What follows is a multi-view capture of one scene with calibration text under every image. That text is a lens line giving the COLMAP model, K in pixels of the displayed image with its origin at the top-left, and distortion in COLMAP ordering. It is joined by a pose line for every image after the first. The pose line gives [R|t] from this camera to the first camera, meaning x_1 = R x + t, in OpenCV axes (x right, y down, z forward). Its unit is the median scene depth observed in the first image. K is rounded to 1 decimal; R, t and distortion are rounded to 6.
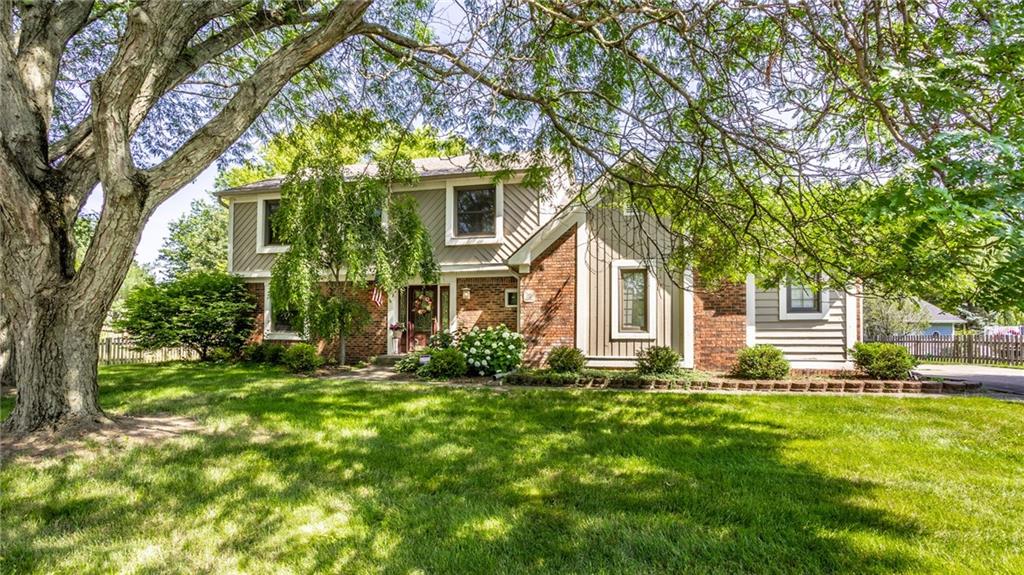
lens RADIAL K [[524.6, 0, 512.1], [0, 524.6, 324.4], [0, 0, 1]] dist [-0.012752, -0.000037]
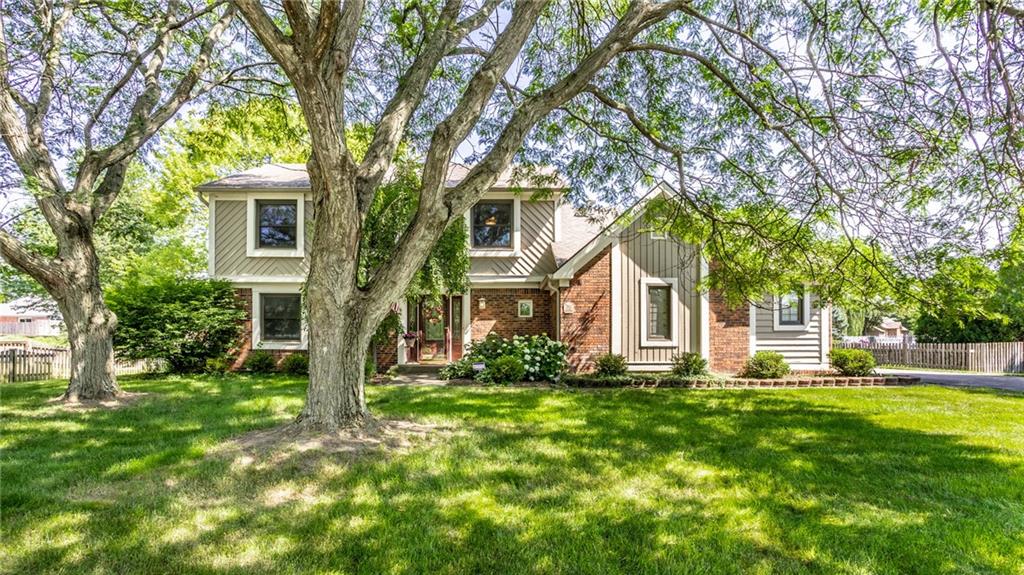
lens RADIAL K [[559.9, 0, 508.4], [0, 559.9, 346.4], [0, 0, 1]] dist [-0.018570, 0.000061]
pose [[0.967869, -0.002861, 0.251437, -0.392290], [-0.002646, 0.999764, 0.021561, 0.001791], [-0.251440, -0.021534, 0.967633, -0.107645]]
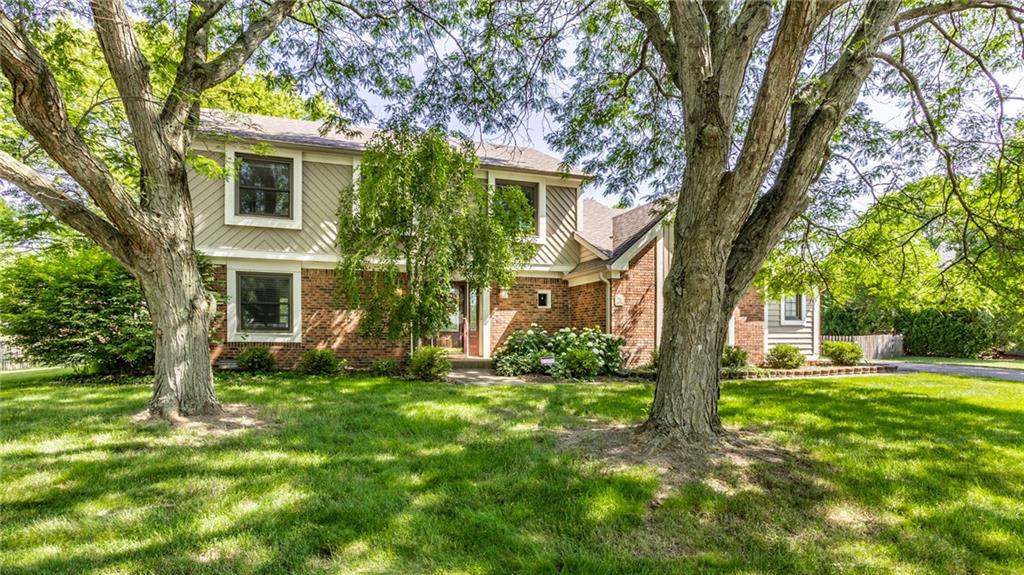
lens RADIAL K [[571.8, 0, 514.5], [0, 571.8, 344.5], [0, 0, 1]] dist [-0.004168, -0.000310]
pose [[0.827059, -0.008840, 0.562045, -0.823985], [-0.012552, 0.999337, 0.034189, -0.000070], [-0.561975, -0.035331, 0.826400, 0.147713]]
